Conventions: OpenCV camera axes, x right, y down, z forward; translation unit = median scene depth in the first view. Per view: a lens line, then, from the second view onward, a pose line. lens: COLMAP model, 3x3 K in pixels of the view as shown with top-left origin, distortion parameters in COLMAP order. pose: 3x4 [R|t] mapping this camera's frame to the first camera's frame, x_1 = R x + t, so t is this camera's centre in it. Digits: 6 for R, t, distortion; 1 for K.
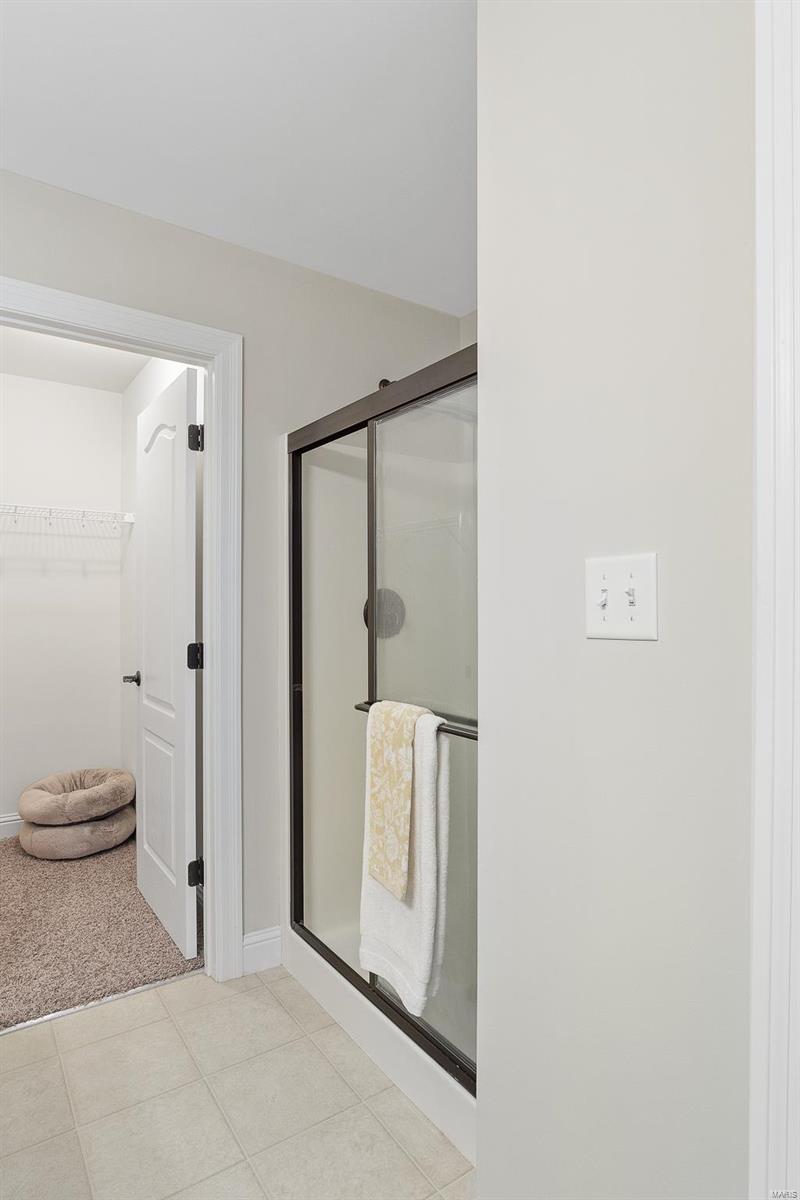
lens RADIAL K [[665.0, 0, 400.0], [0, 665.0, 600.0], [0, 0, 1]] dist [-0.009024, -0.000441]
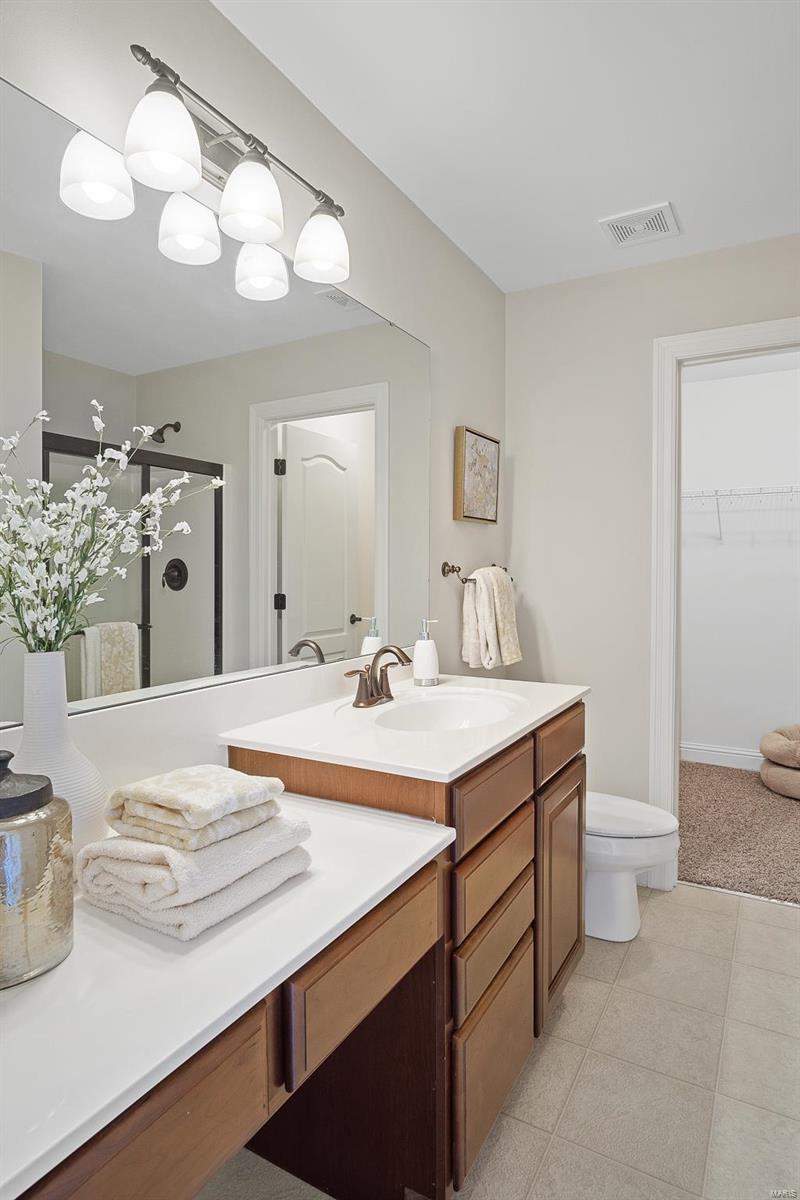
lens RADIAL K [[665.0, 0, 400.0], [0, 665.0, 600.0], [0, 0, 1]] dist [-0.009024, -0.000441]
pose [[0.437556, 0.038232, -0.898378, 0.206834], [-0.001609, 0.999127, 0.041736, 0.009344], [0.899190, -0.016817, 0.437236, -0.091601]]
